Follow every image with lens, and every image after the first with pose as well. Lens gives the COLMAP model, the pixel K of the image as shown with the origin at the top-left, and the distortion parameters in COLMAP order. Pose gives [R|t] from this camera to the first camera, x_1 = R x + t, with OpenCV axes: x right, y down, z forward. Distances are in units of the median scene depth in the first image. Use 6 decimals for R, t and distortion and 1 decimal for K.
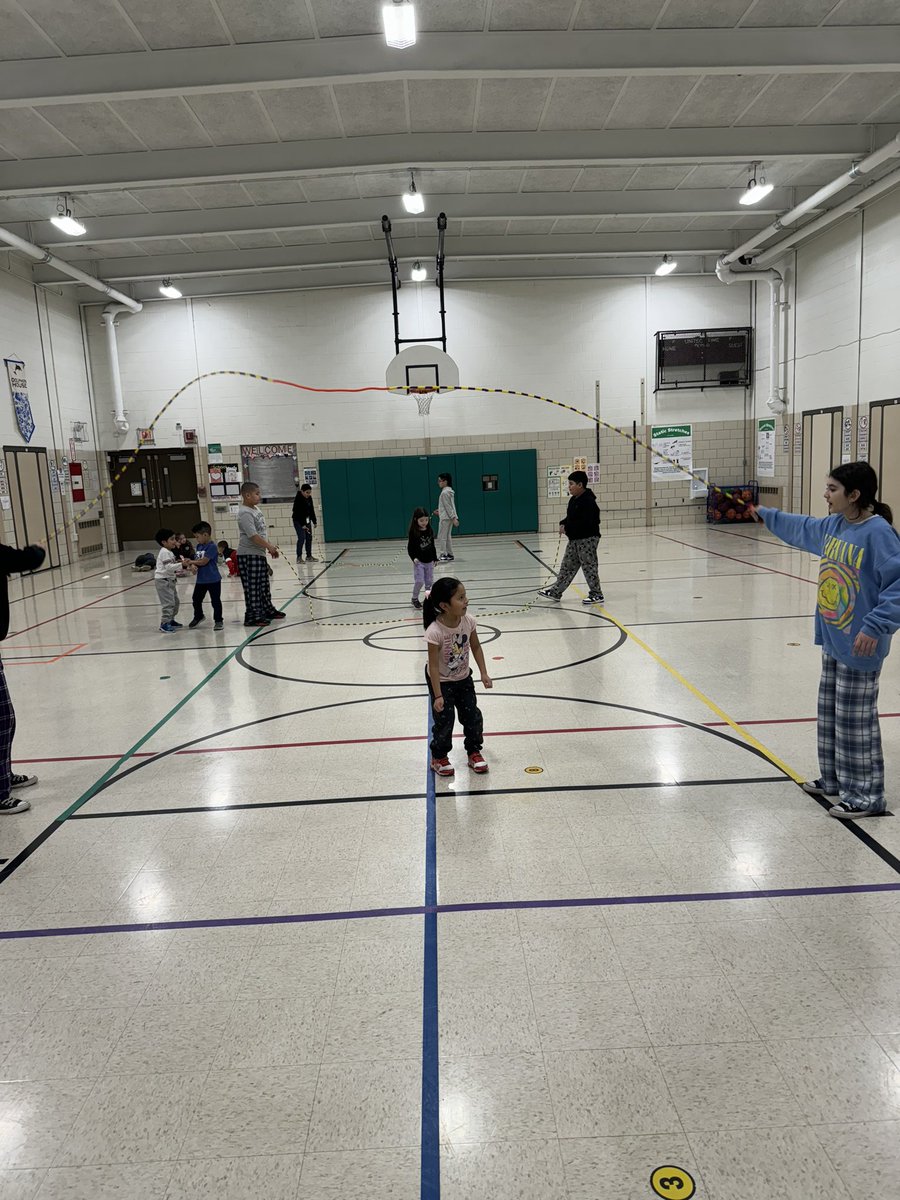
lens RADIAL K [[822.1, 0, 433.3], [0, 822.1, 628.8], [0, 0, 1]] dist [0.064628, -0.071348]
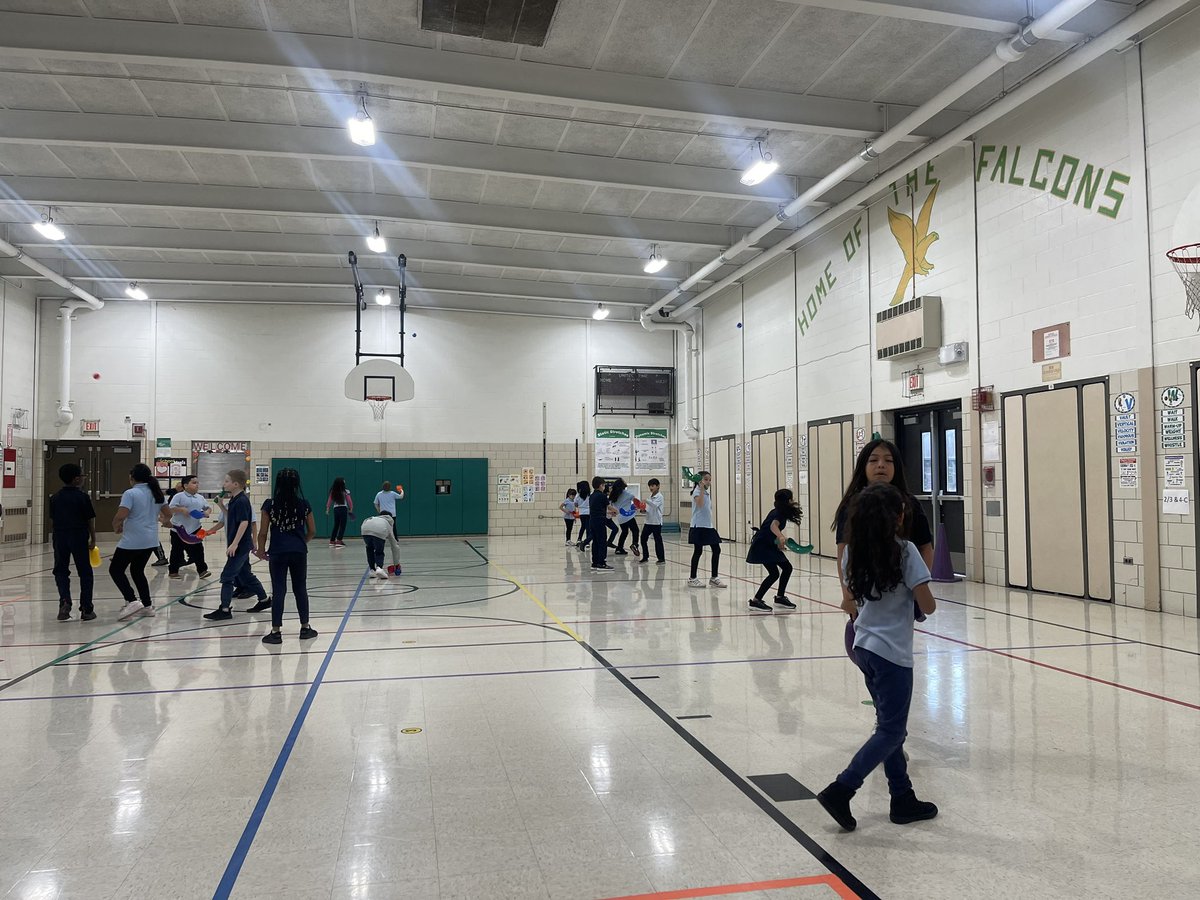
lens RADIAL K [[892.2, 0, 613.1], [0, 892.2, 459.0], [0, 0, 1]] dist [-0.019095, 0.002572]
pose [[0.973229, 0.050412, 0.224241, 0.024526], [0.003021, 0.972759, -0.231800, 0.052565], [-0.229818, 0.226272, 0.946565, -0.136937]]
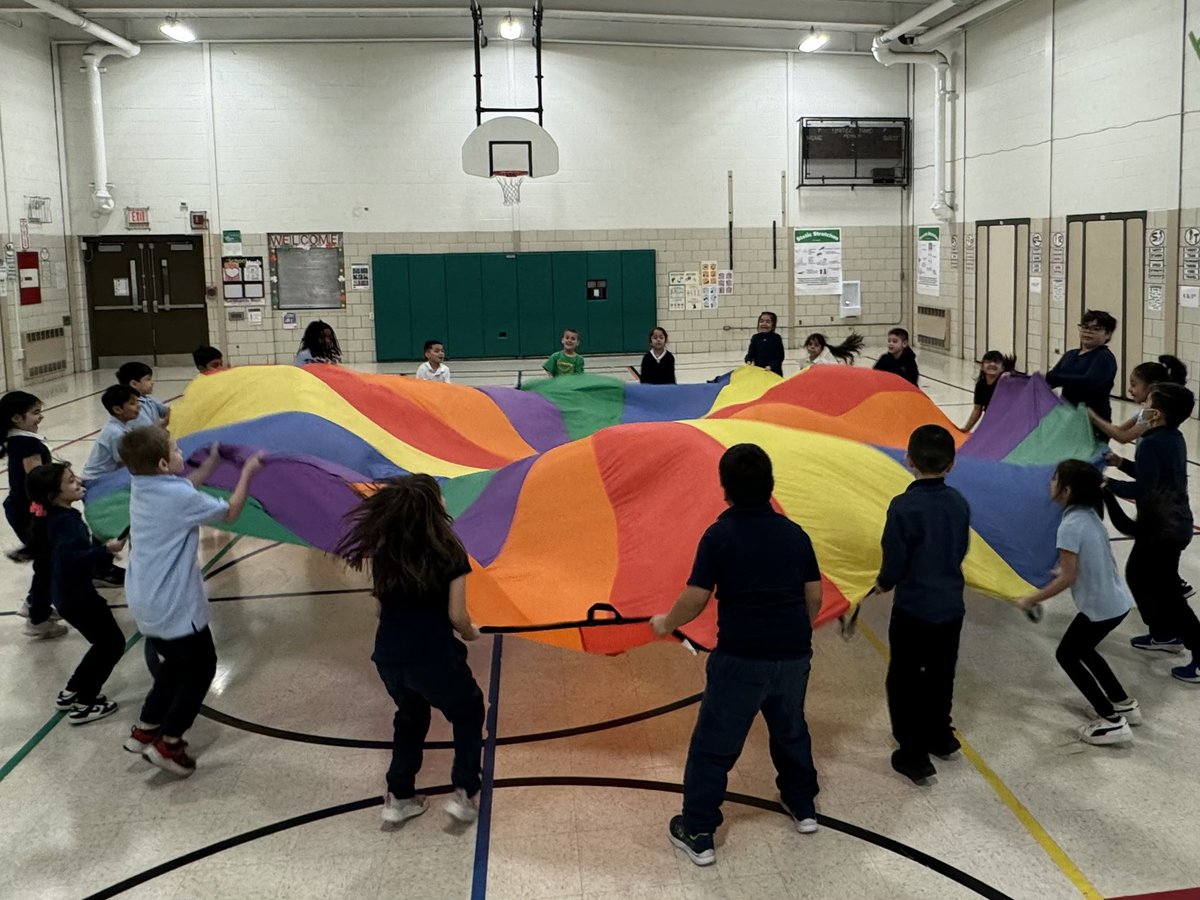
lens RADIAL K [[892.2, 0, 652.6], [0, 892.2, 358.1], [0, 0, 1]] dist [-0.019095, 0.002572]
pose [[0.991009, 0.017367, 0.132662, 0.010344], [-0.007022, 0.996924, -0.078056, -0.048124], [-0.133610, 0.076422, 0.988083, 0.161840]]
